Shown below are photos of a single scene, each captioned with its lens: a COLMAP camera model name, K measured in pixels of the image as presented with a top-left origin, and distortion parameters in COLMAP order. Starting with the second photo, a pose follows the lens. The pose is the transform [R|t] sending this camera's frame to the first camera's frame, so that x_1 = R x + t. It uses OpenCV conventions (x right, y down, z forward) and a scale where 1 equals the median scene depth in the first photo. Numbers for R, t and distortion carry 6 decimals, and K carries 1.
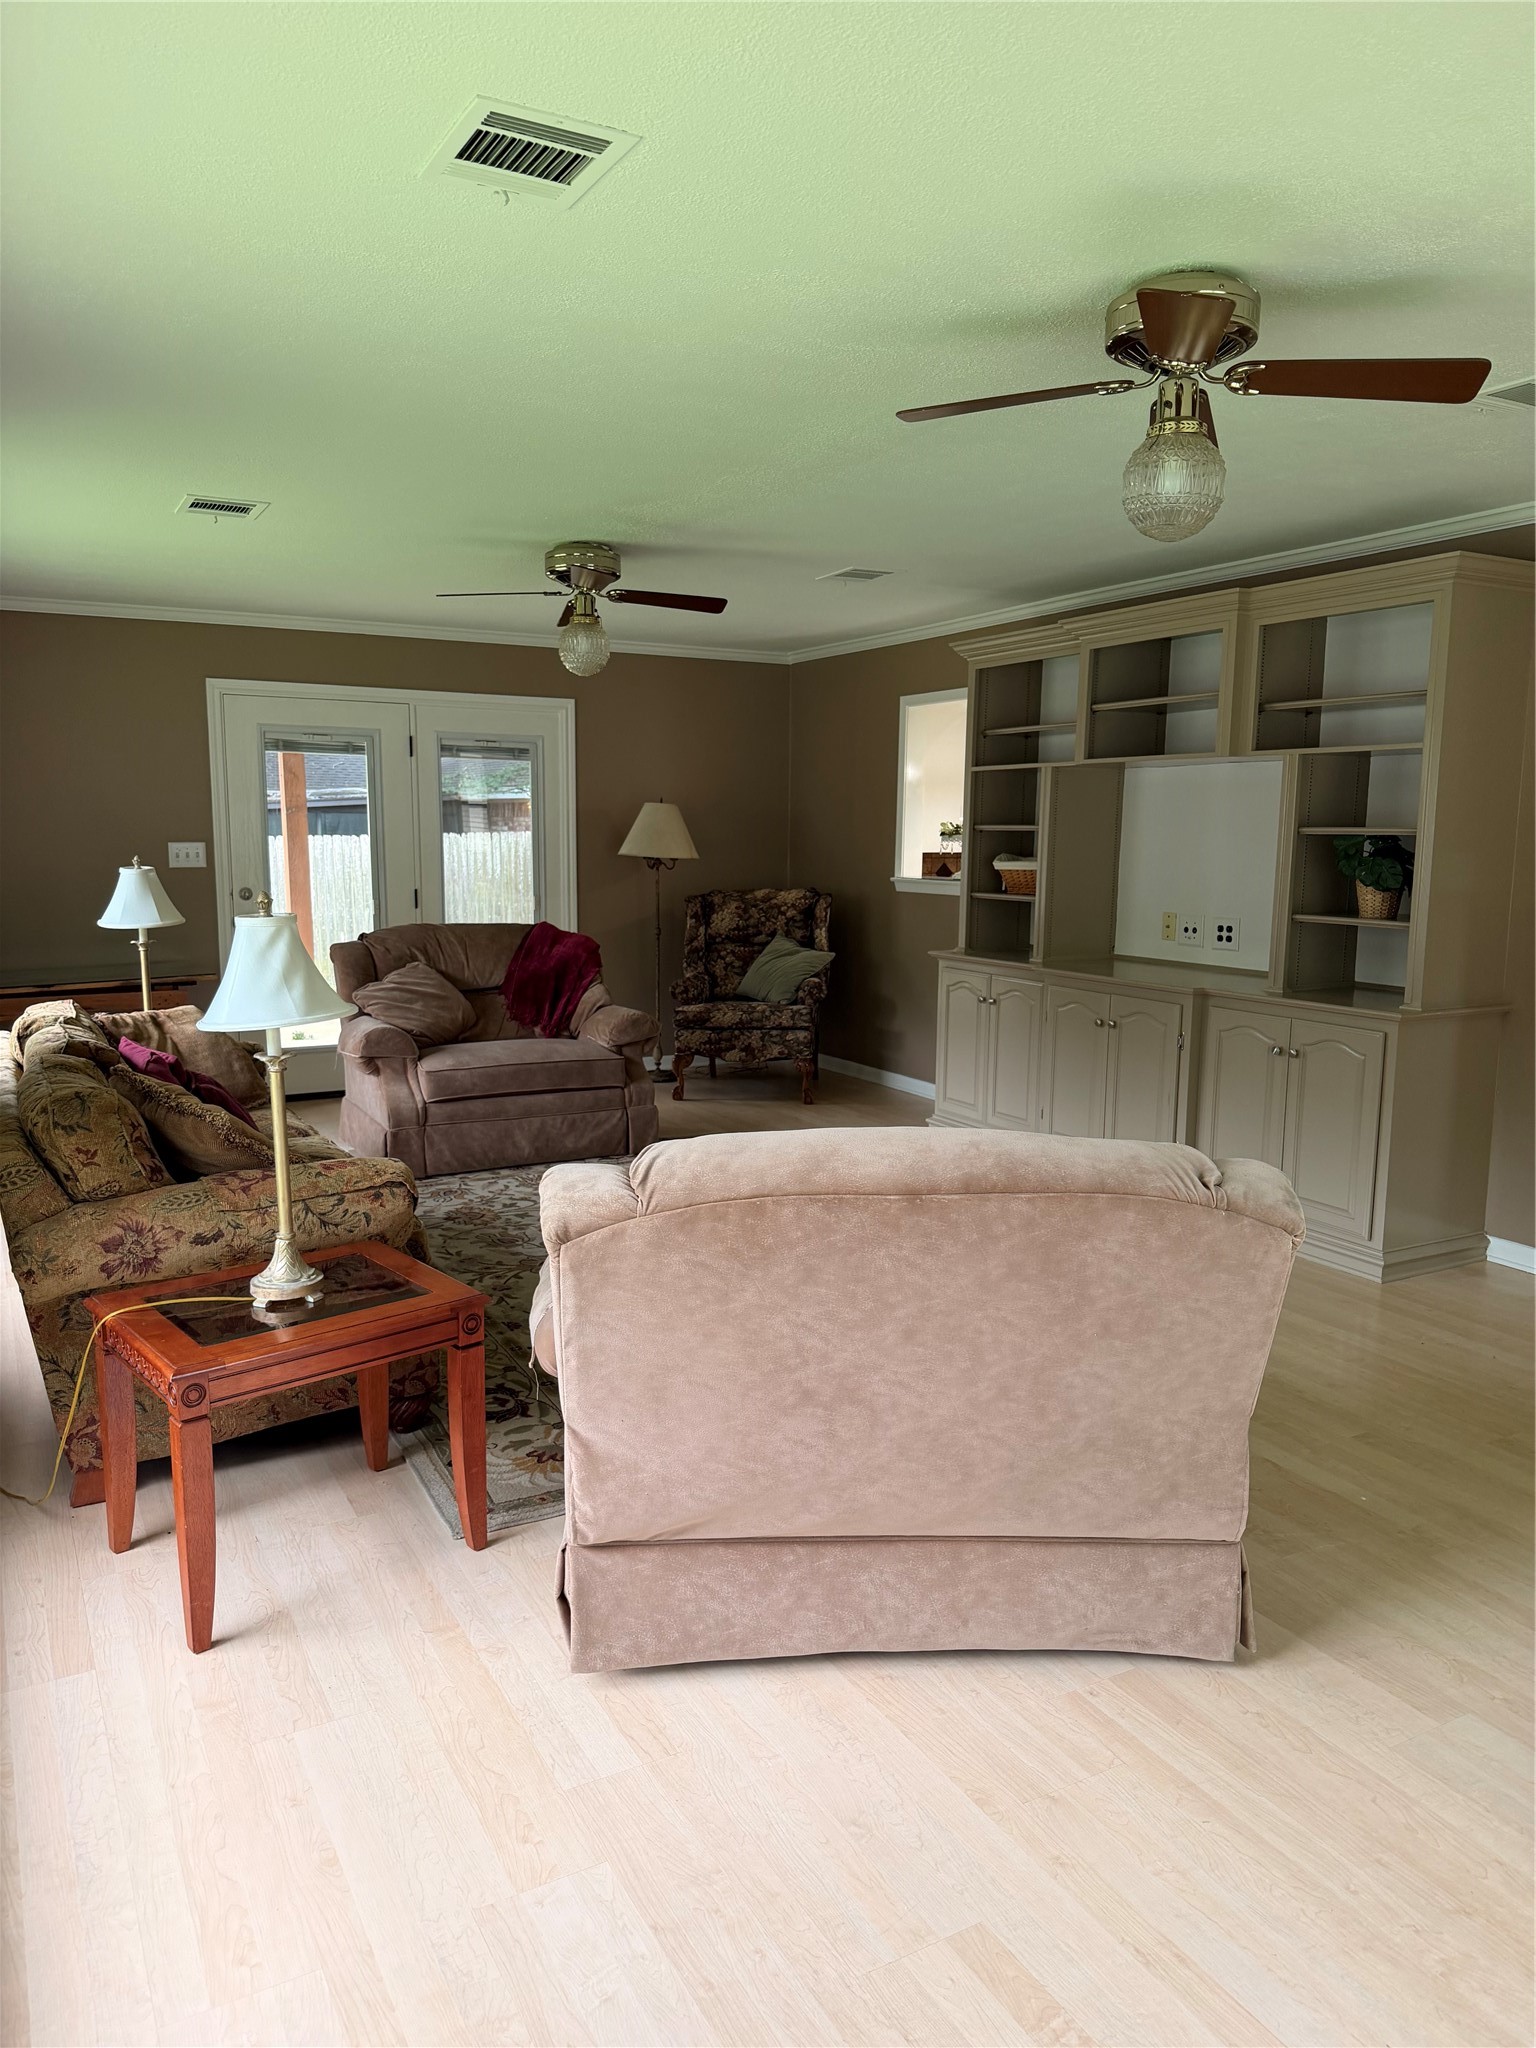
lens RADIAL K [[1442.0, 0, 760.4], [0, 1442.0, 1032.8], [0, 0, 1]] dist [0.179912, -0.375003]
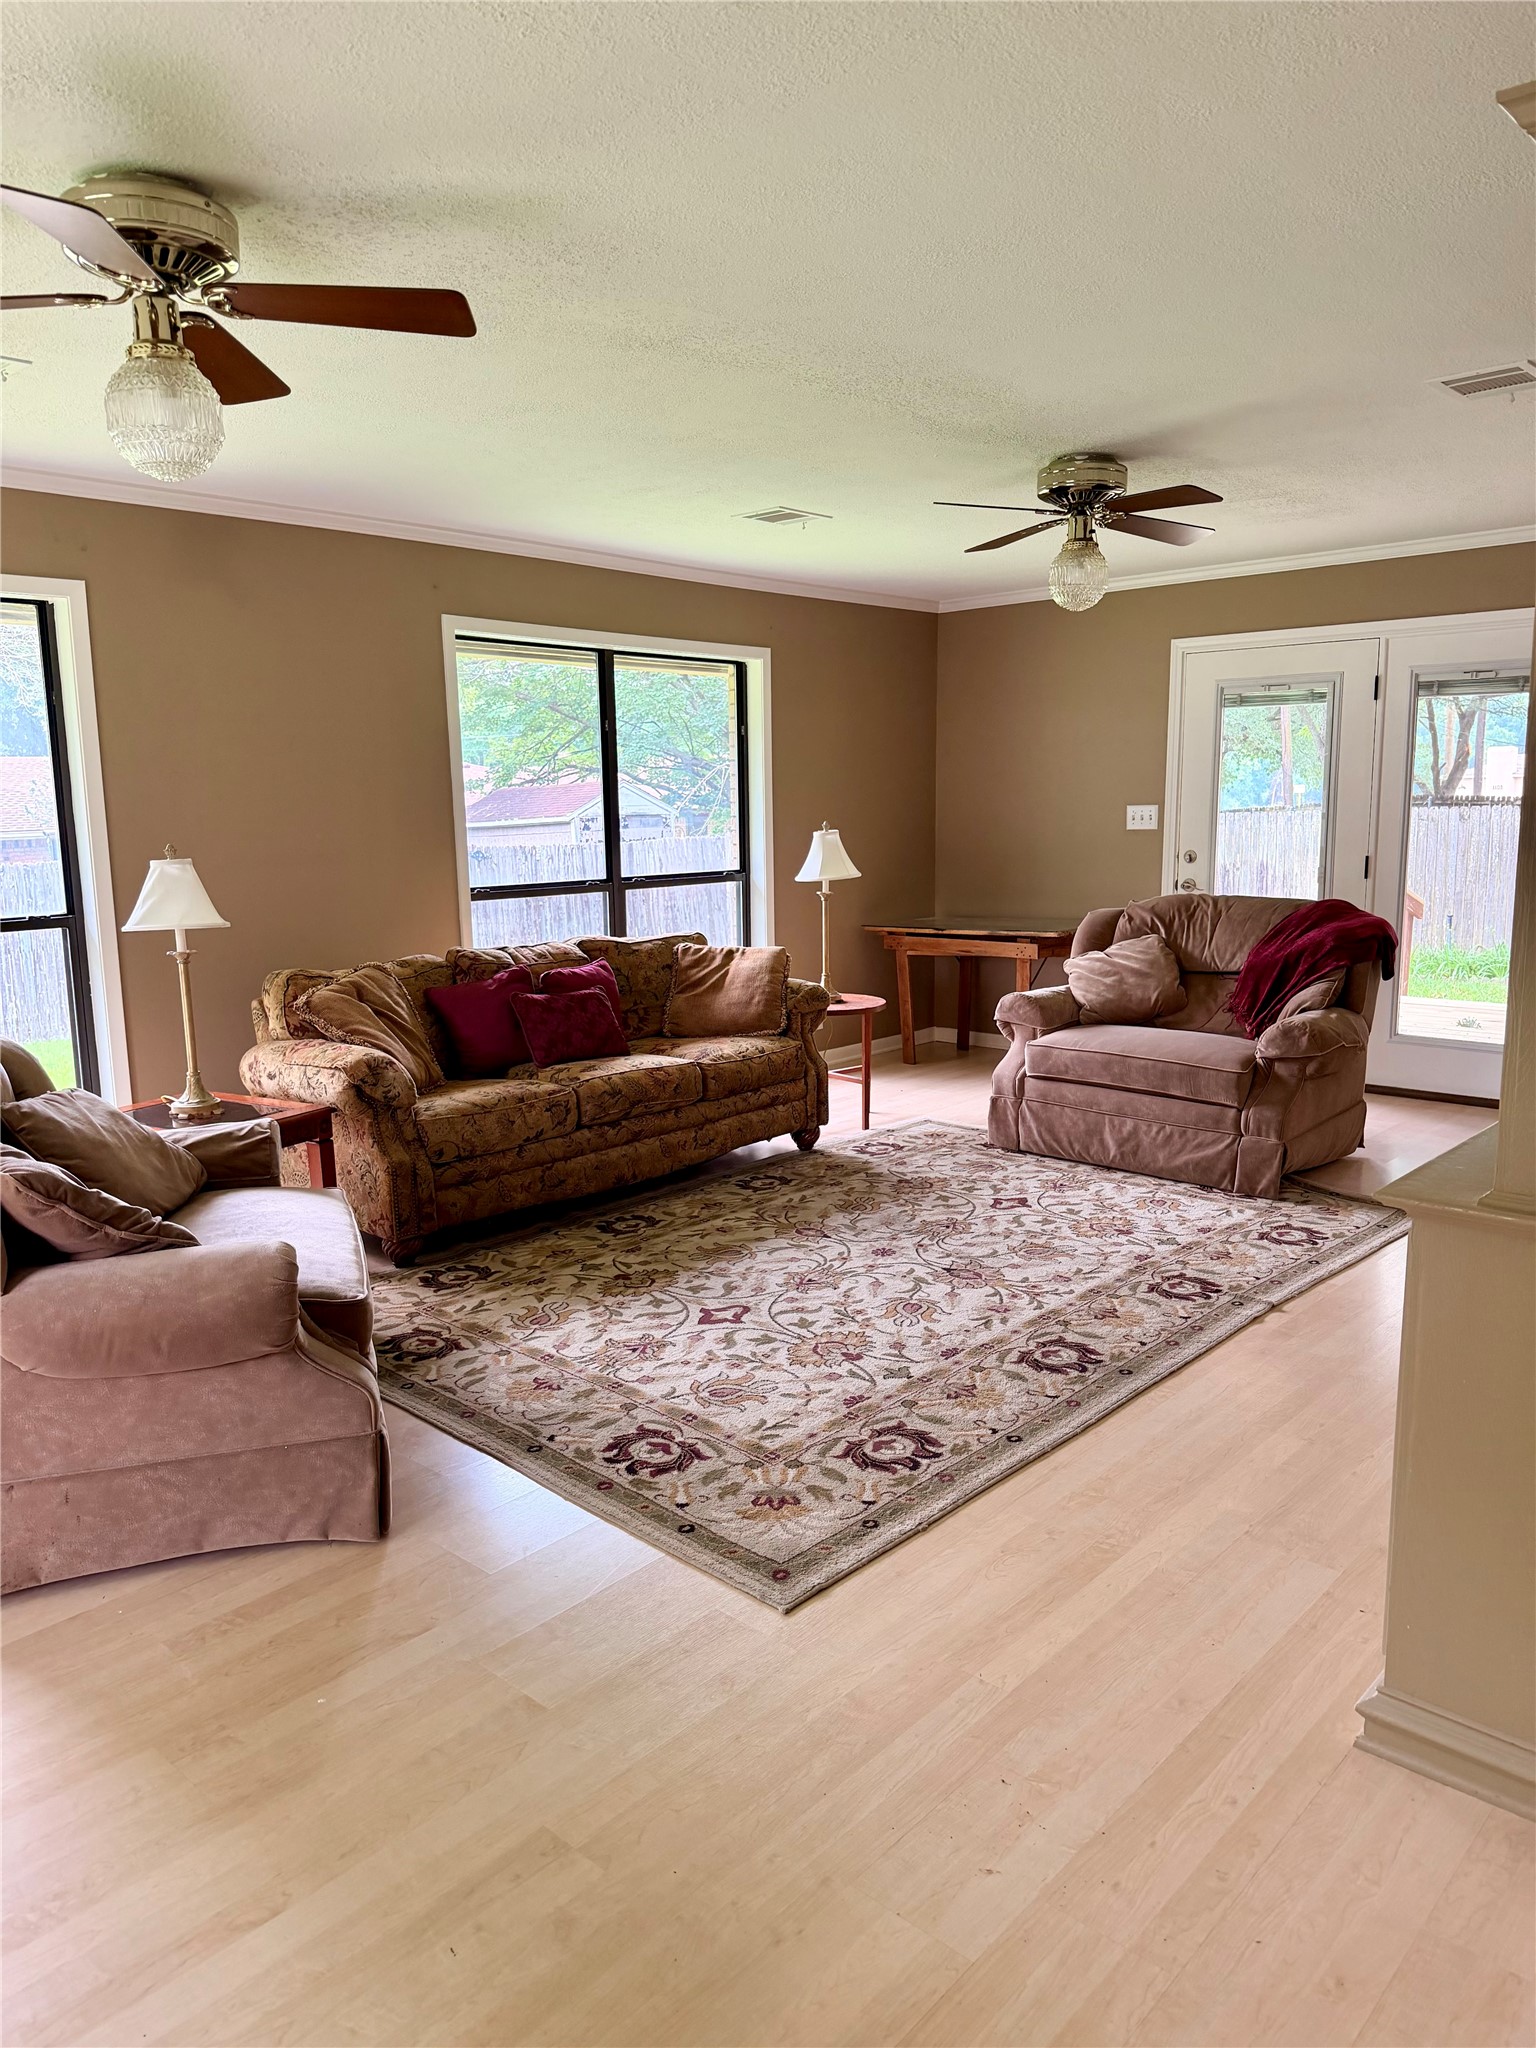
lens RADIAL K [[1442.0, 0, 760.4], [0, 1442.0, 1032.8], [0, 0, 1]] dist [0.179912, -0.375003]
pose [[0.318926, 0.147909, -0.936167, 0.594300], [-0.121278, 0.985997, 0.114465, -0.067023], [0.939988, 0.077031, 0.332398, 0.494722]]
